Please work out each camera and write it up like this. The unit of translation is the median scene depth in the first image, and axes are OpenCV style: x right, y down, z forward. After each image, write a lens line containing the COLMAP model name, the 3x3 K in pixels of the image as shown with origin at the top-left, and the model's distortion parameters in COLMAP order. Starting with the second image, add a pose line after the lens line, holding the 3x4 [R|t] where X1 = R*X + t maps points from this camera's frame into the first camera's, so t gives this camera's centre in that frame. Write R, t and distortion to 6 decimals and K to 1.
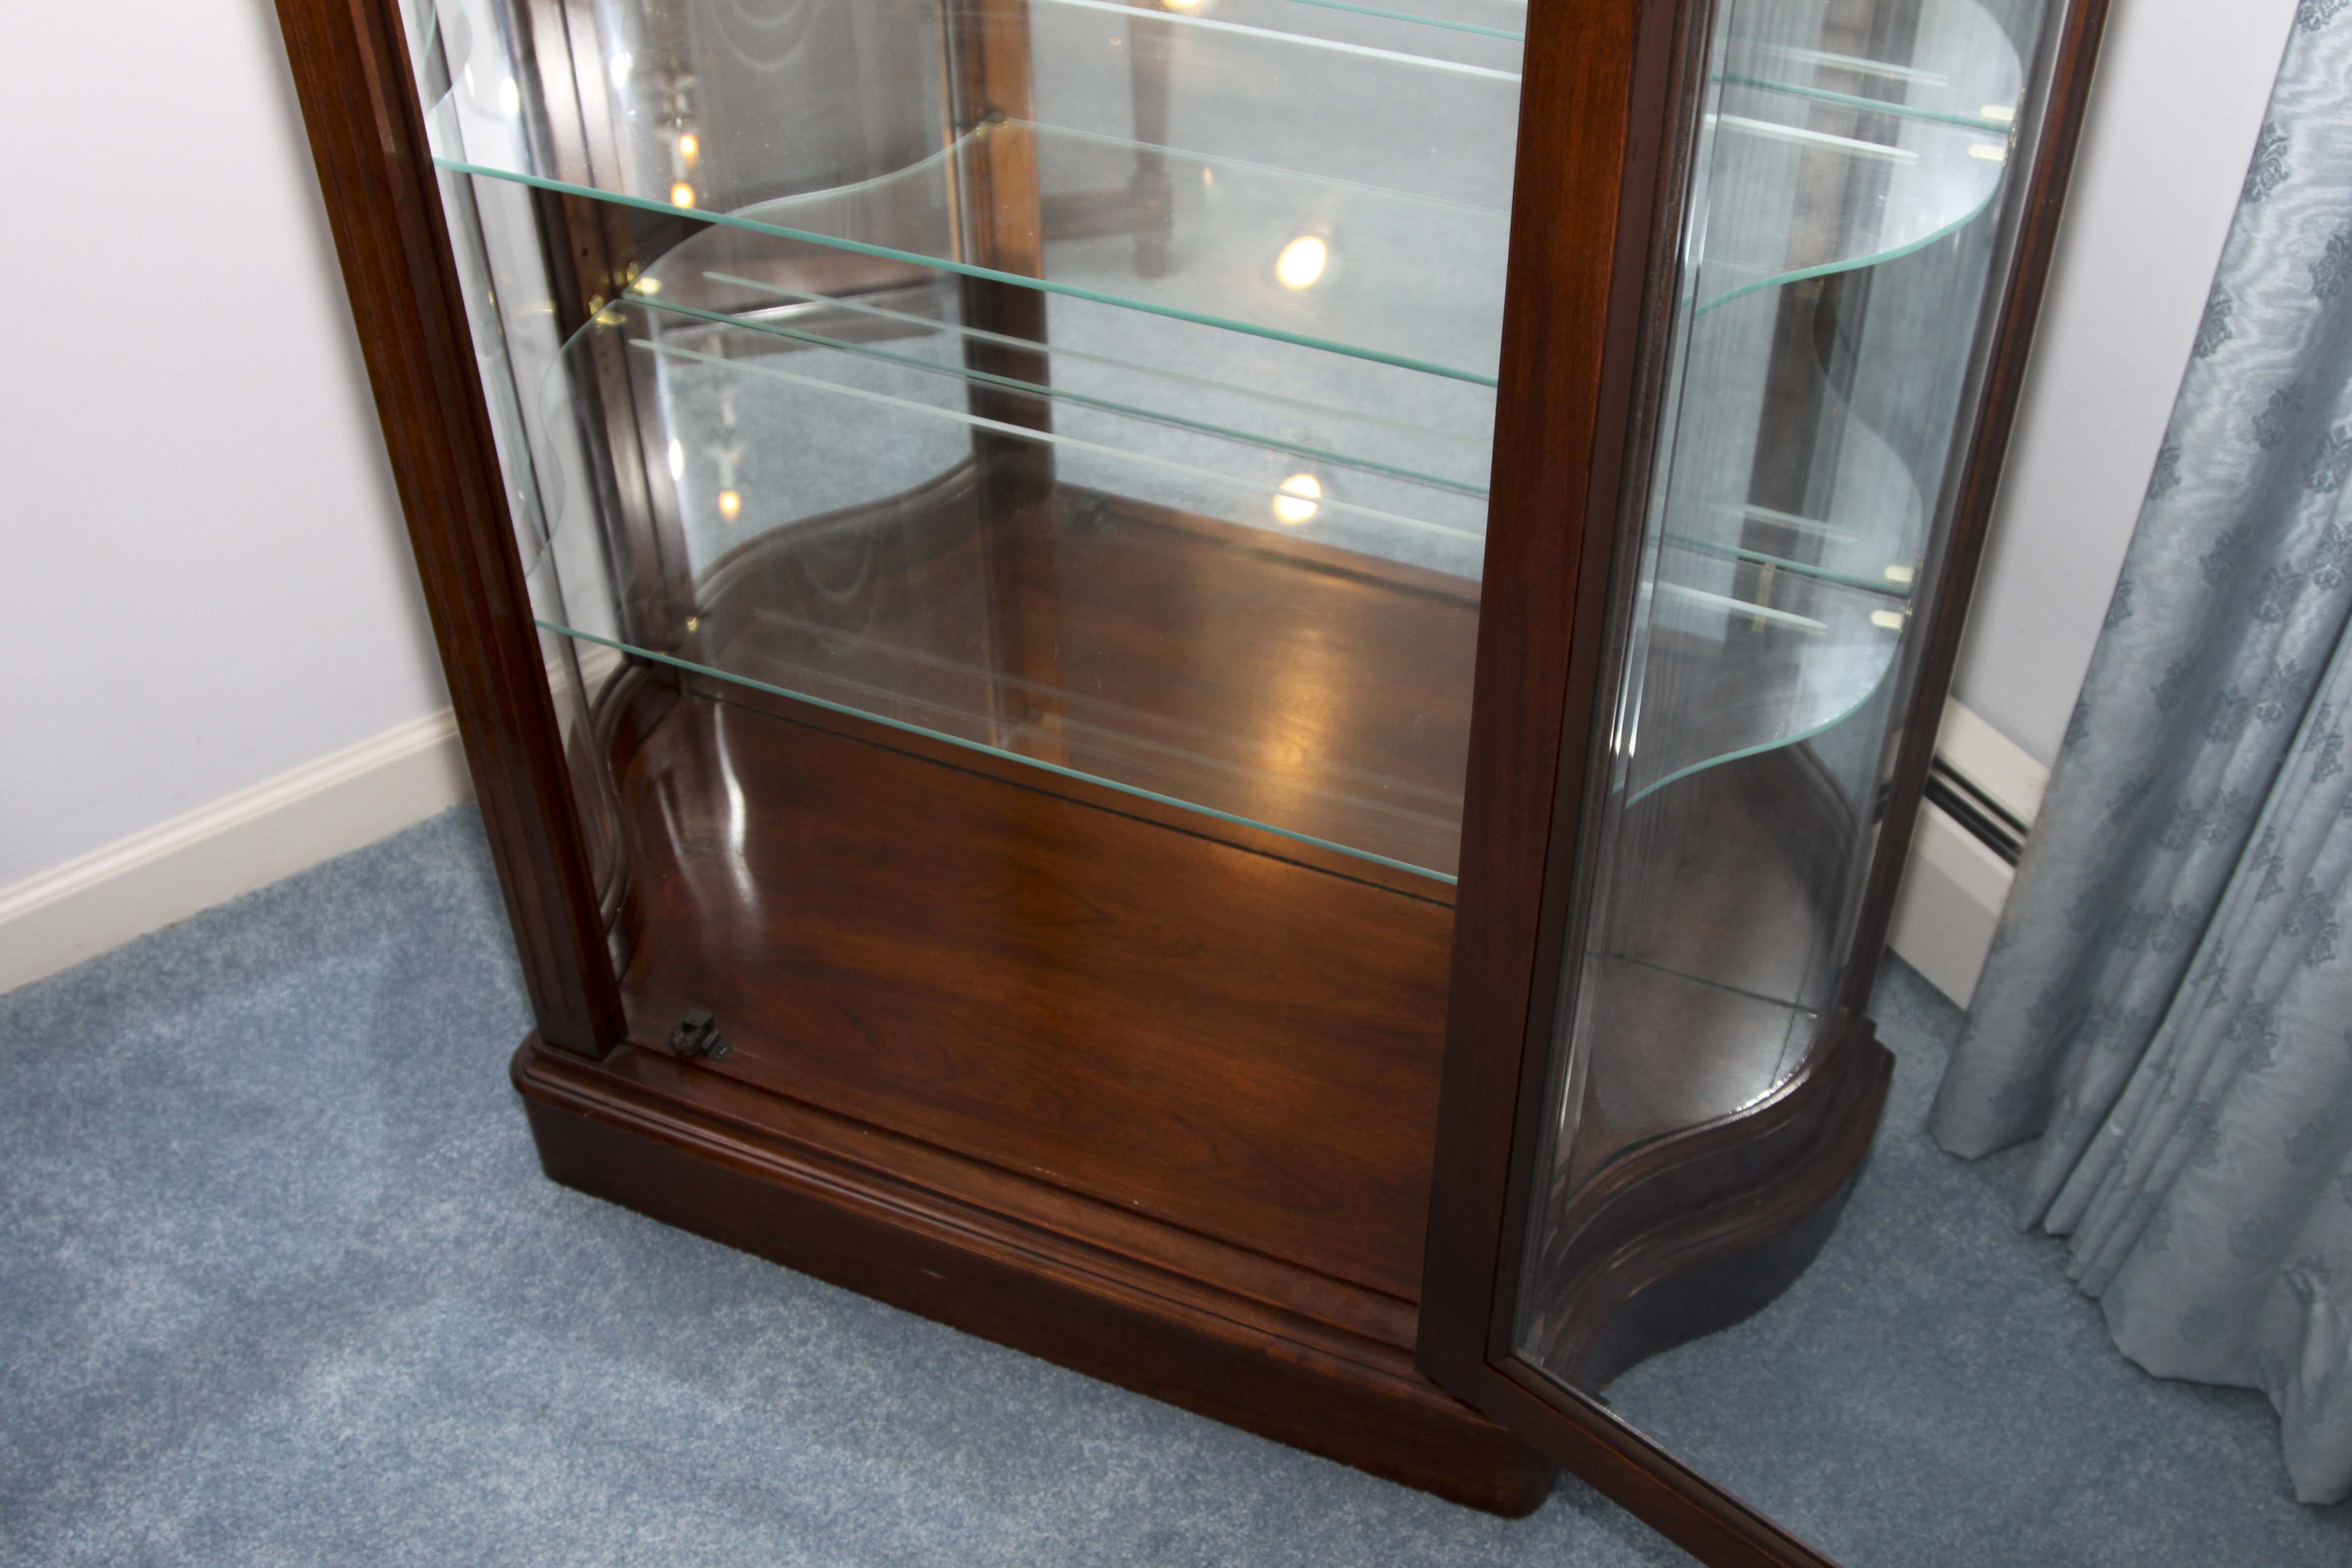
lens RADIAL K [[2499.5, 0, 1165.7], [0, 2499.5, 820.5], [0, 0, 1]] dist [-0.097220, -0.025822]
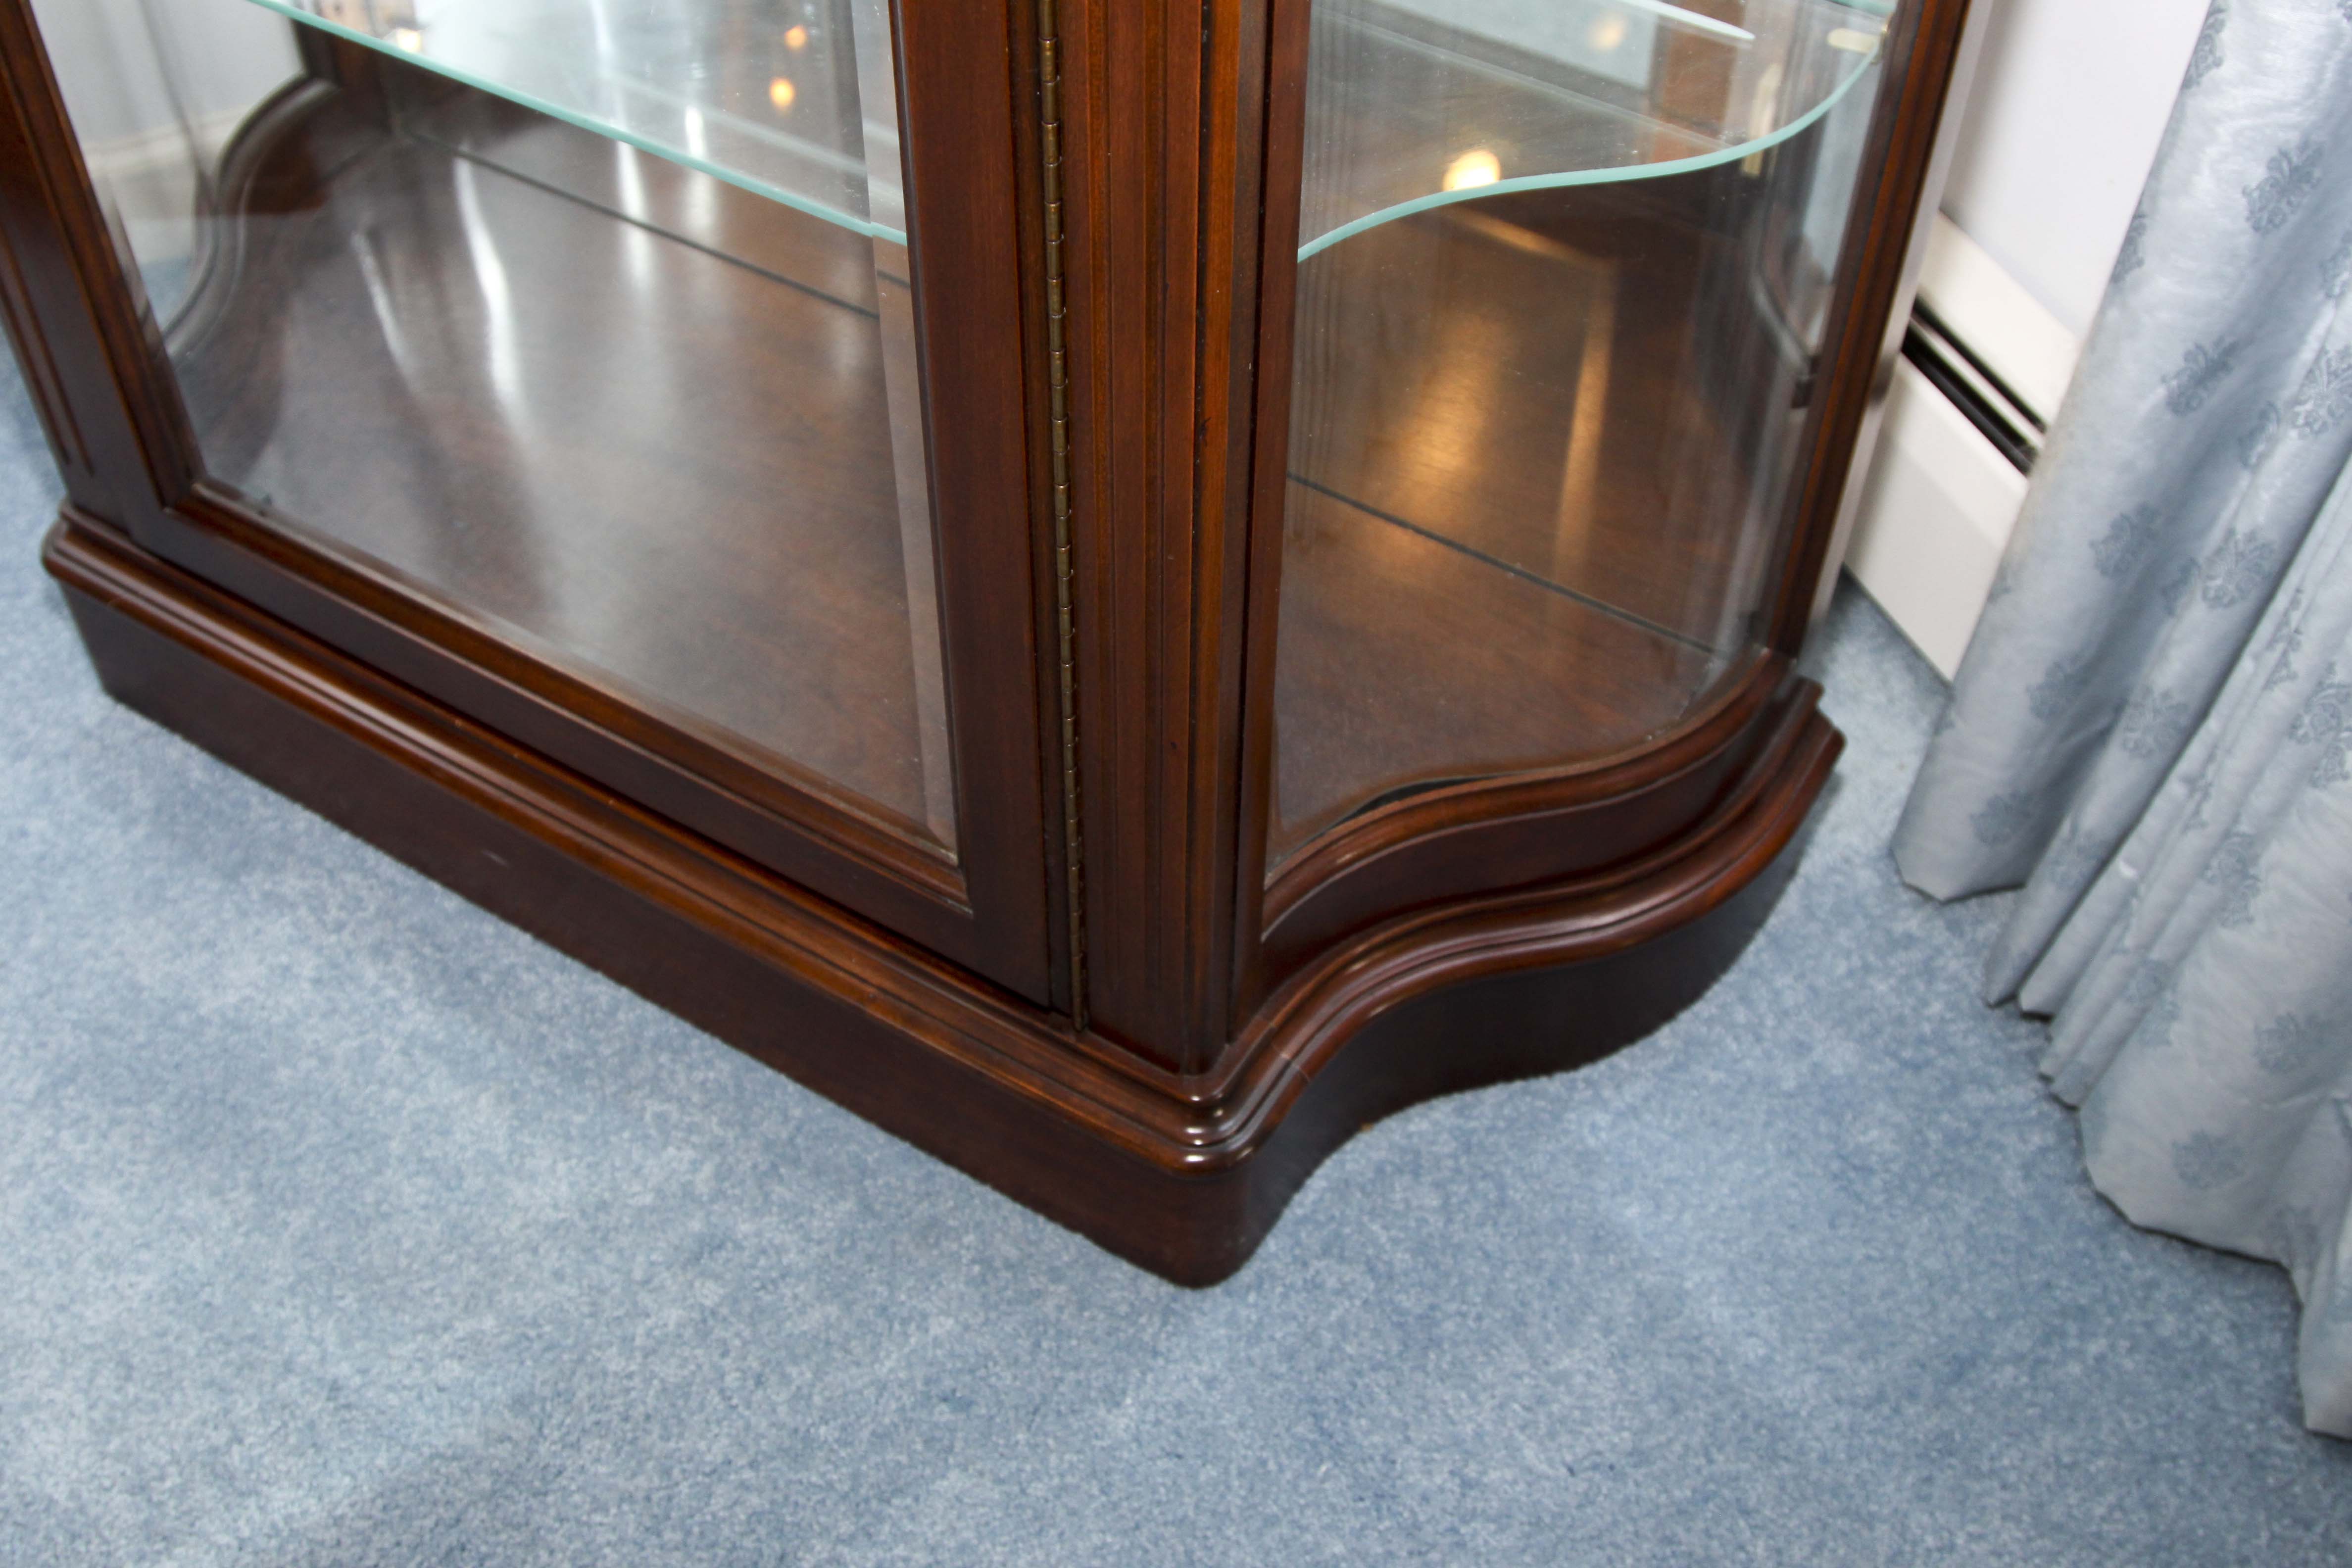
lens RADIAL K [[2496.2, 0, 1148.7], [0, 2496.2, 794.8], [0, 0, 1]] dist [-0.124103, 0.026729]
pose [[0.988982, 0.124153, -0.080631, 0.164615], [-0.116070, 0.988374, 0.098206, 0.068435], [0.091887, -0.087765, 0.991894, 0.284189]]
